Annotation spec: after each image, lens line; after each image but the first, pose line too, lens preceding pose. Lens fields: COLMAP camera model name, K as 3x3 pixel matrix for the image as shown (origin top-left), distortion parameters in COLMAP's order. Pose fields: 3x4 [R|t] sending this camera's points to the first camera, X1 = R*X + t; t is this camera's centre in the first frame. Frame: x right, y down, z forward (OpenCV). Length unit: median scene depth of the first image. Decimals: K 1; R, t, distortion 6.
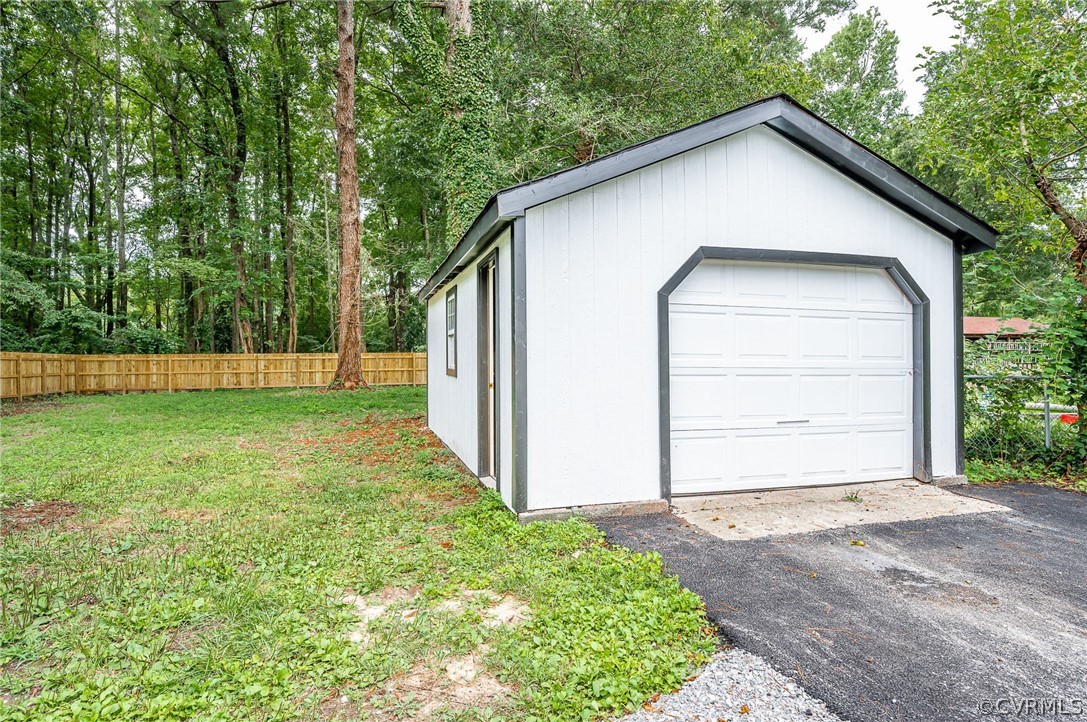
lens RADIAL K [[604.2, 0, 543.2], [0, 604.2, 356.8], [0, 0, 1]] dist [0.001233, 0.000135]
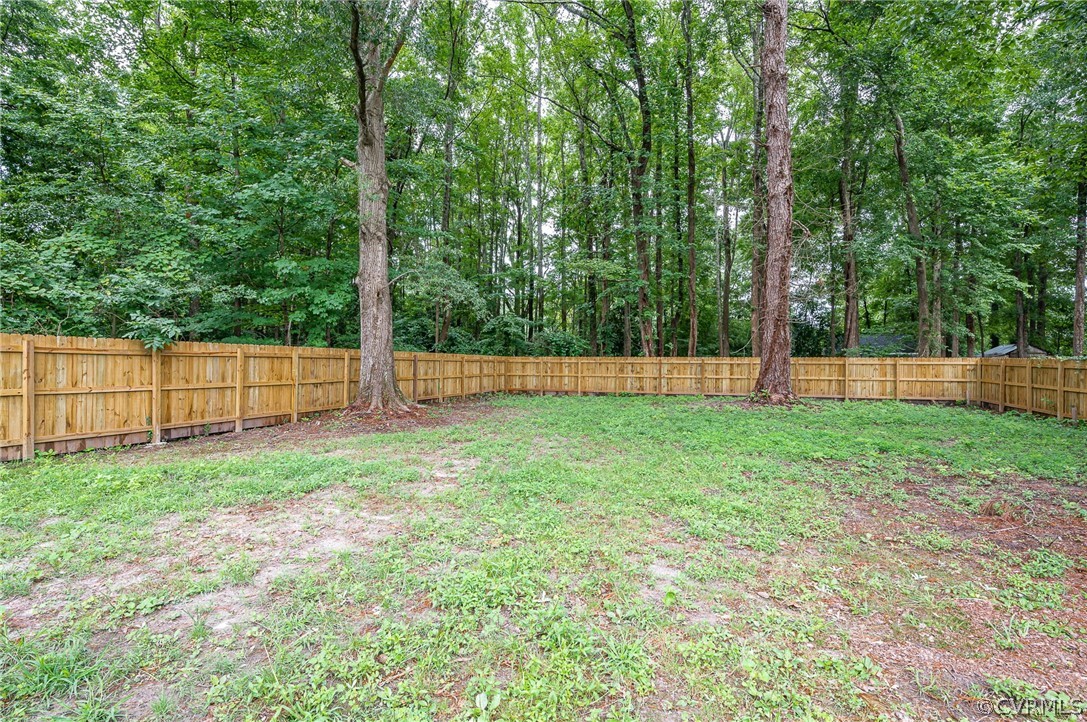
lens RADIAL K [[432.1, 0, 546.4], [0, 432.1, 360.5], [0, 0, 1]] dist [0.000089, -0.000197]
pose [[0.836680, 0.014757, -0.547493, -0.264157], [-0.011795, 0.999891, 0.008926, -0.003872], [0.547565, -0.001011, 0.836762, 0.360184]]
